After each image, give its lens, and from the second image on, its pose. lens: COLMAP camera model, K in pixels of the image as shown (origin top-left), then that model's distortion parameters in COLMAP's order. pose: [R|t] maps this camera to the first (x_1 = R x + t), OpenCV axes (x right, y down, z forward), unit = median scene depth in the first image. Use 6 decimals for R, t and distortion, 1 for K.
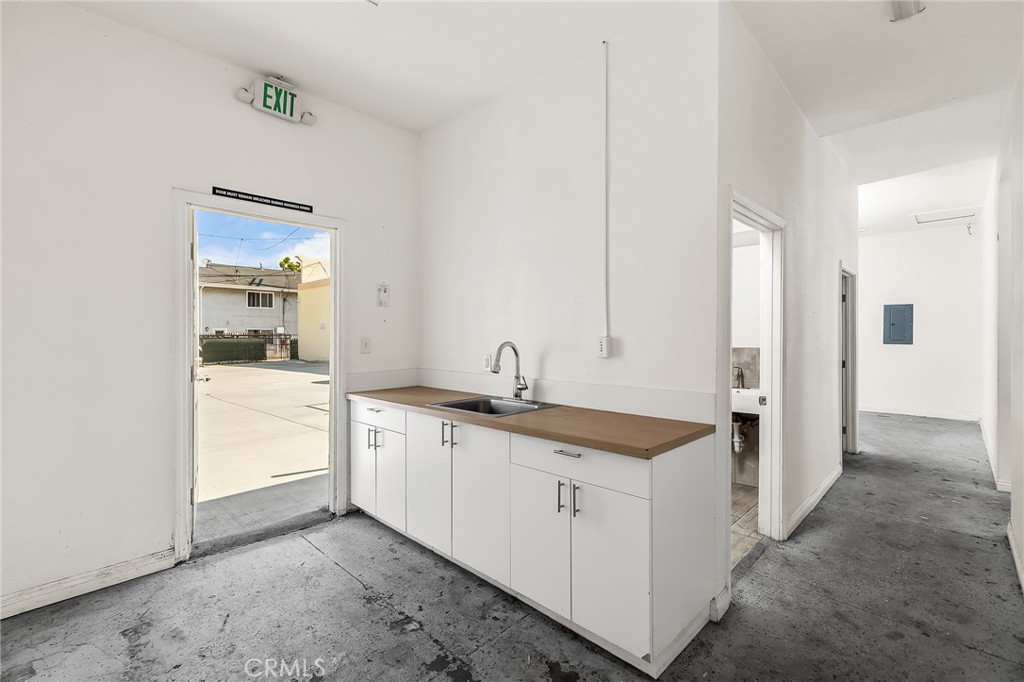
lens RADIAL K [[477.1, 0, 514.9], [0, 477.1, 341.0], [0, 0, 1]] dist [0.004174, 0.000289]
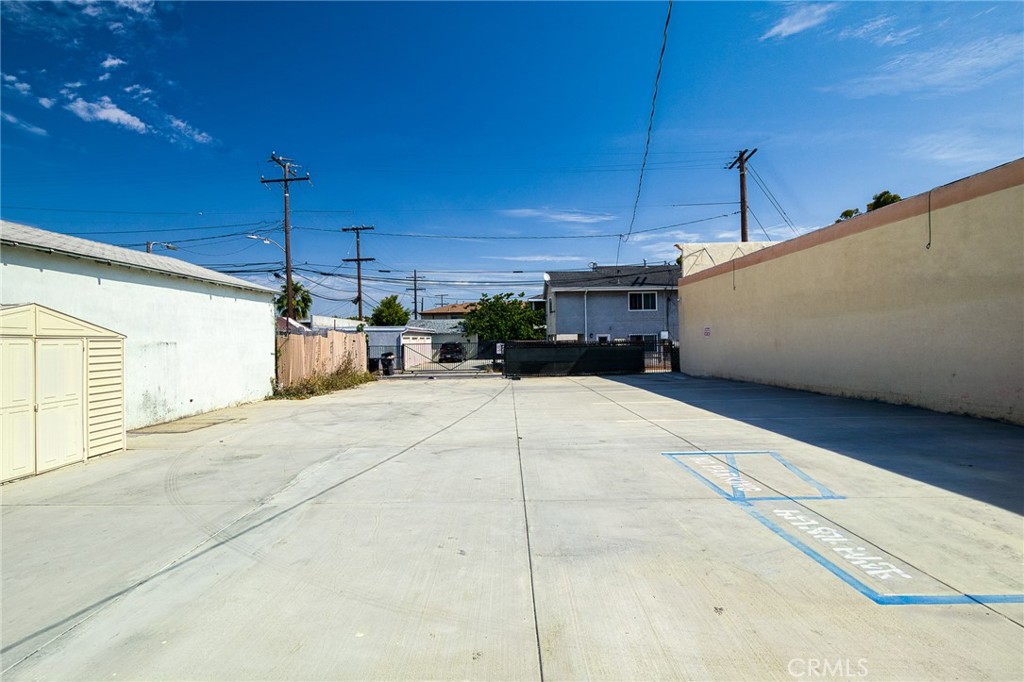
lens RADIAL K [[477.1, 0, 517.4], [0, 477.1, 339.8], [0, 0, 1]] dist [0.004174, 0.000289]
pose [[0.677920, -0.005616, -0.735114, -0.044957], [0.009270, 0.999957, 0.000910, -0.018835], [0.735077, -0.007431, 0.677943, 0.243232]]
